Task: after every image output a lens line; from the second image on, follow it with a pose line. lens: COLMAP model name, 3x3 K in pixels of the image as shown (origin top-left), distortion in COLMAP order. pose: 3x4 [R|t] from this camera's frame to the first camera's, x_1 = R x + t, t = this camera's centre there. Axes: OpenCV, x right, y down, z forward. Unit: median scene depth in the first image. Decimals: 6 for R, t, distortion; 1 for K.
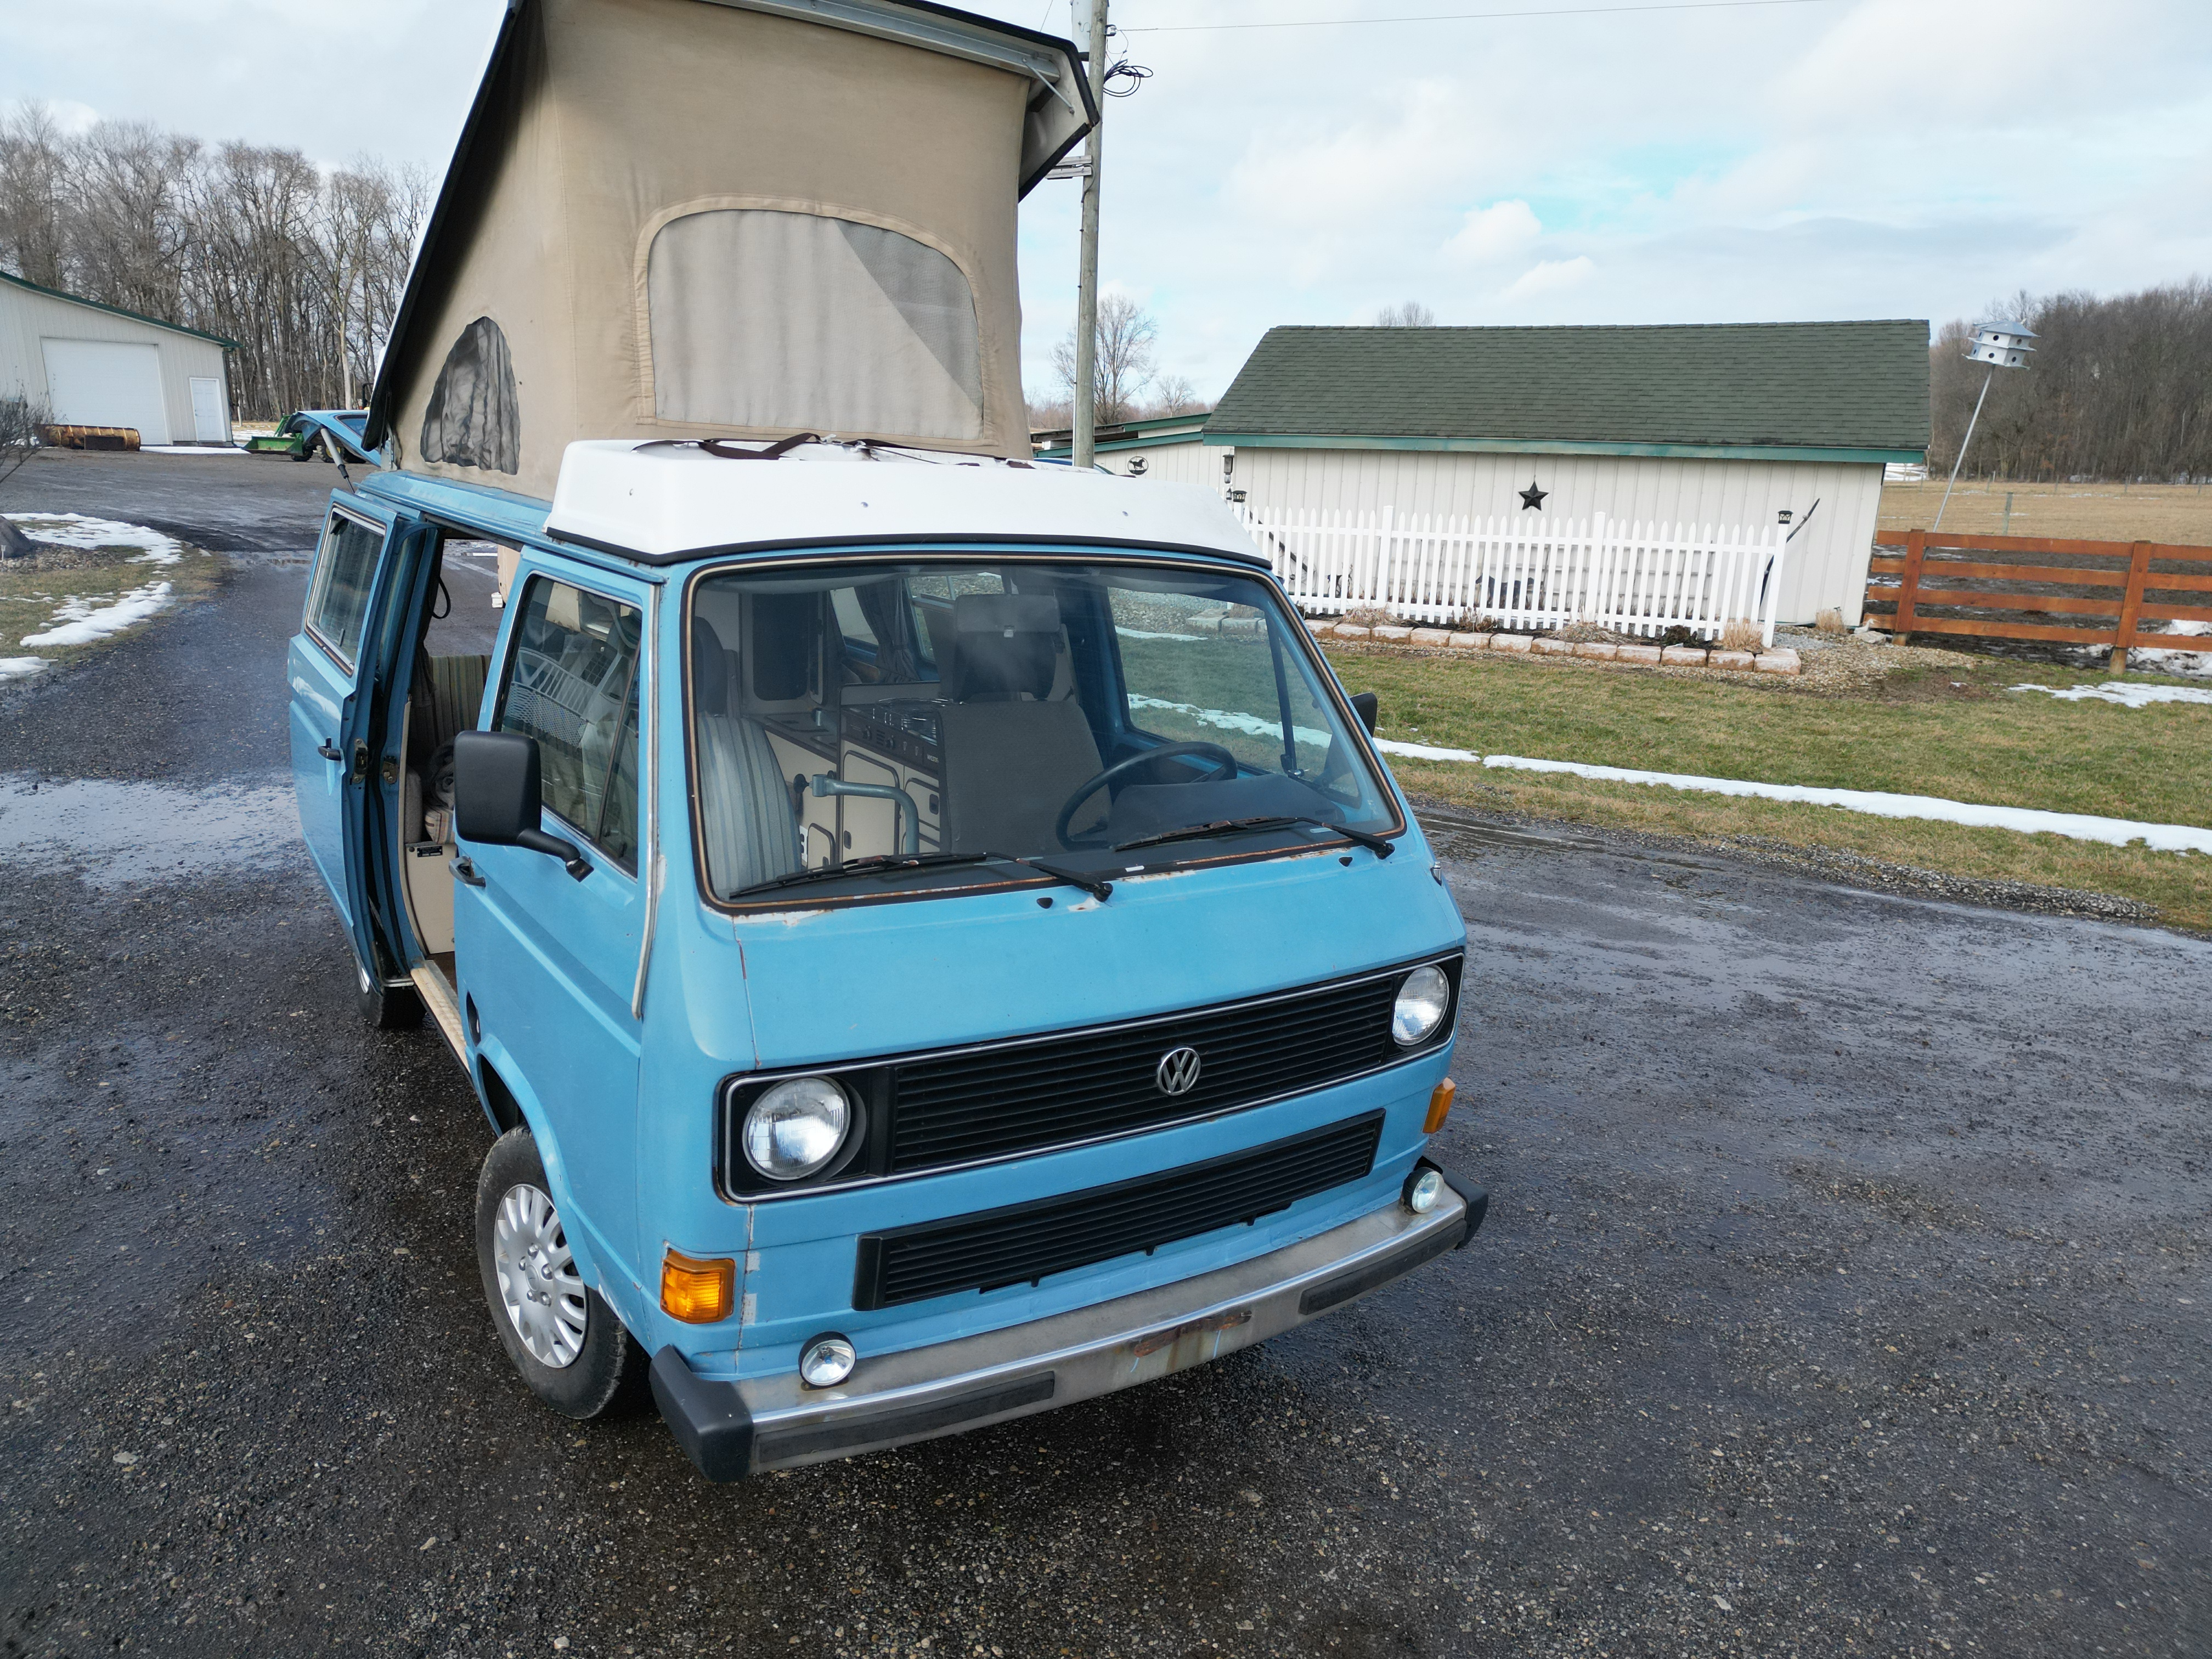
lens RADIAL K [[1537.6, 0, 1102.6], [0, 1537.6, 833.4], [0, 0, 1]] dist [0.068201, -0.053617]
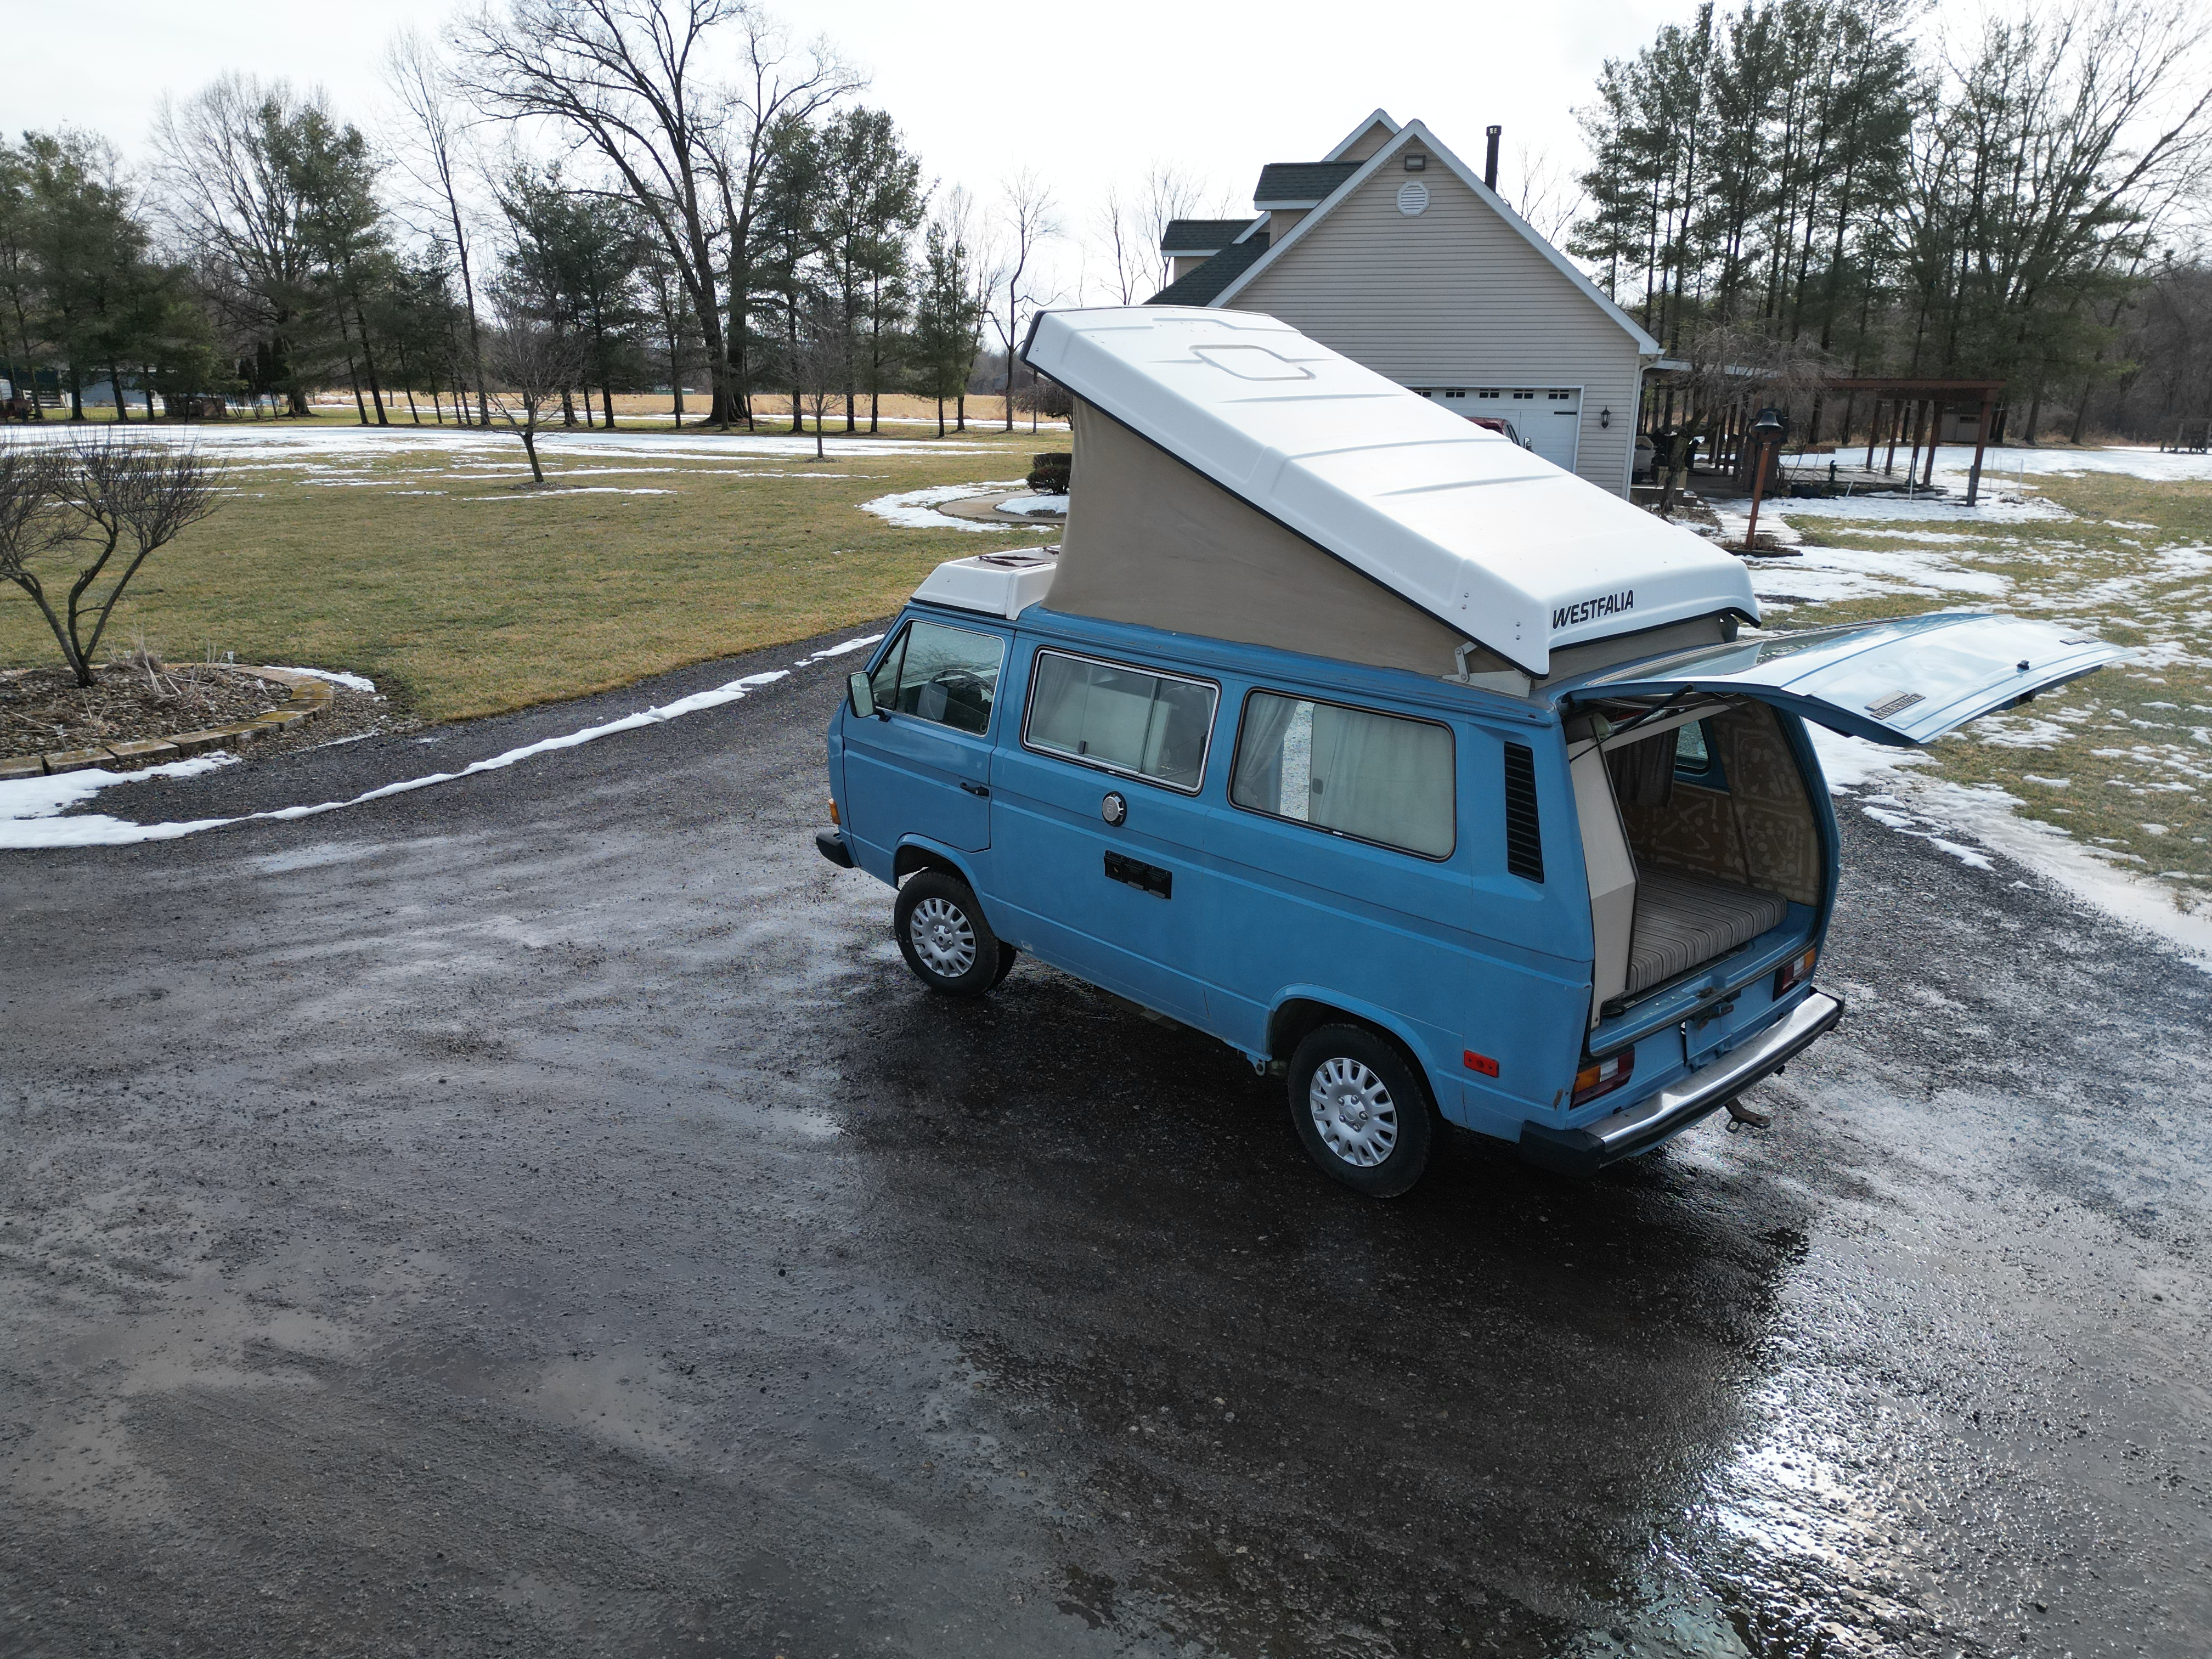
lens RADIAL K [[1547.9, 0, 1099.3], [0, 1547.9, 831.0], [0, 0, 1]] dist [0.066556, -0.056778]
pose [[-0.985617, 0.006923, -0.168850, 0.173553], [-0.079199, 0.863719, 0.497713, -0.809934], [0.149285, 0.503927, -0.850748, 2.508945]]
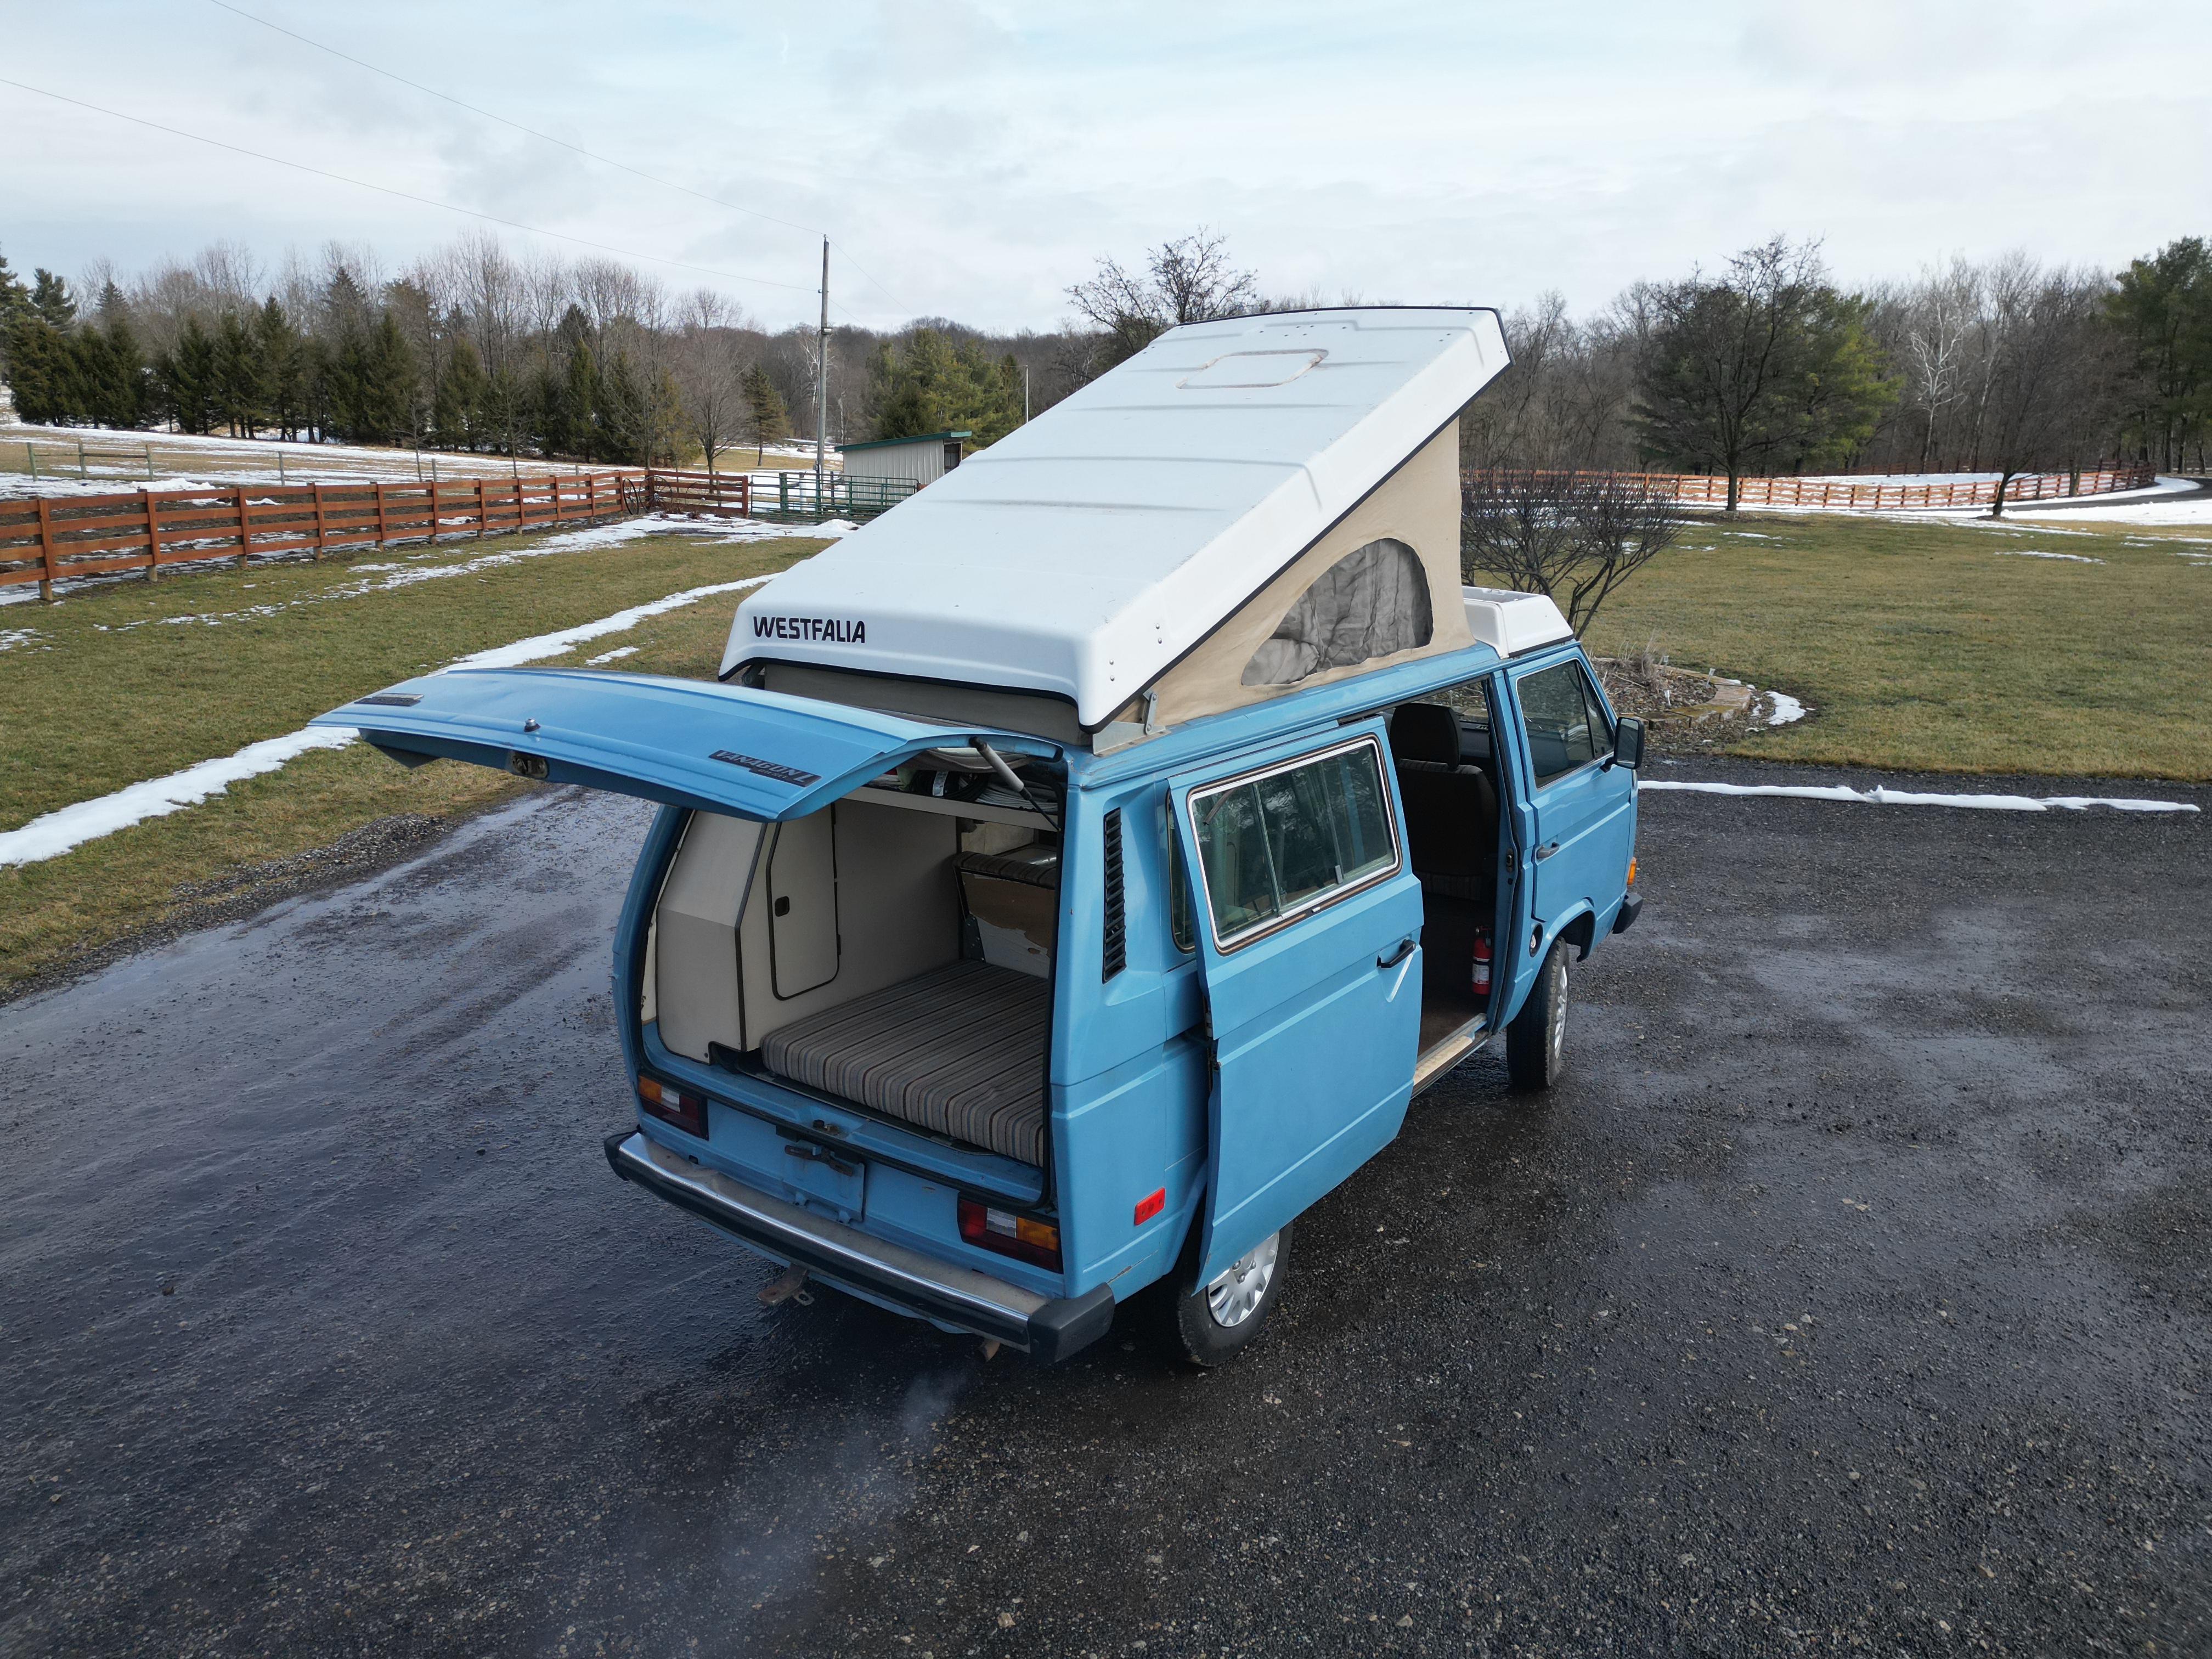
lens RADIAL K [[1551.1, 0, 1115.3], [0, 1551.1, 819.8], [0, 0, 1]] dist [0.058440, -0.036521]
pose [[-0.366125, -0.270282, 0.890450, -1.494730], [0.201621, 0.911120, 0.359456, -0.611049], [-0.908461, 0.311139, -0.279089, 1.594767]]
